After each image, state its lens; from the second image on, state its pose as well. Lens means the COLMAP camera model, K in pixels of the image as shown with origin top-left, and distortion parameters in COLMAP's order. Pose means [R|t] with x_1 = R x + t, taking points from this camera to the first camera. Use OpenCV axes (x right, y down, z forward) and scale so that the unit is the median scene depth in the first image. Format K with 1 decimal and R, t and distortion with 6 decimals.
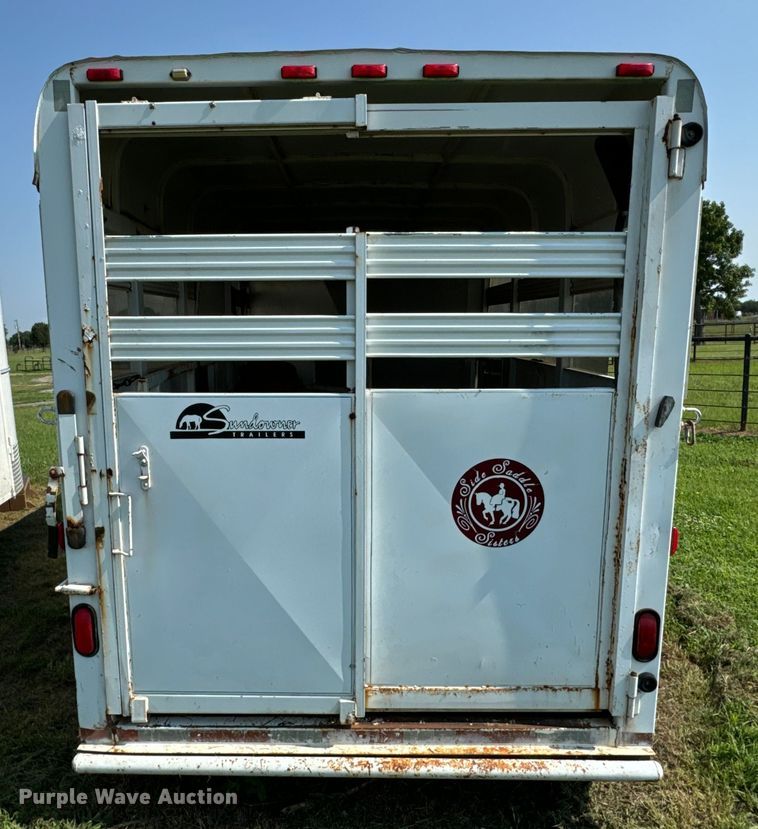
lens RADIAL K [[628.6, 0, 343.3], [0, 628.6, 424.5], [0, 0, 1]] dist [-0.001322, -0.002769]
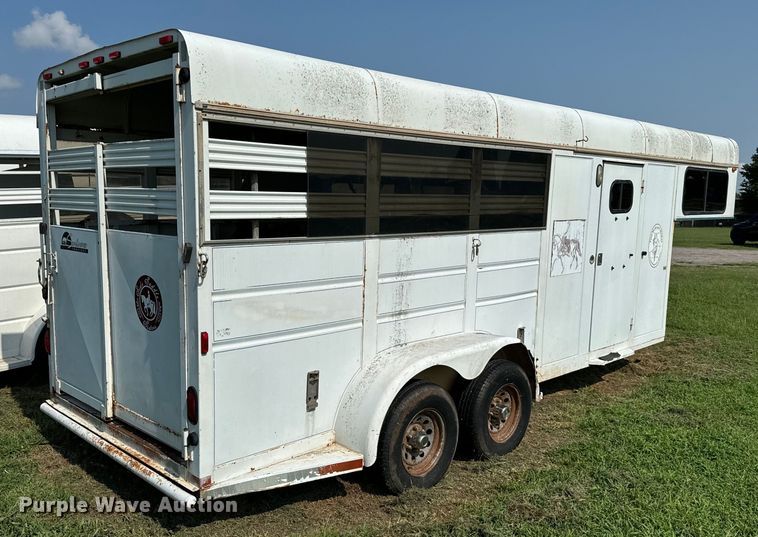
lens RADIAL K [[658.0, 0, 360.5], [0, 658.0, 282.8], [0, 0, 1]] dist [0.154340, -0.288860]
pose [[0.709565, 0.104636, -0.696828, 1.887986], [-0.126643, 0.991747, 0.019964, -0.033090], [0.693166, 0.074083, 0.716960, 0.132316]]
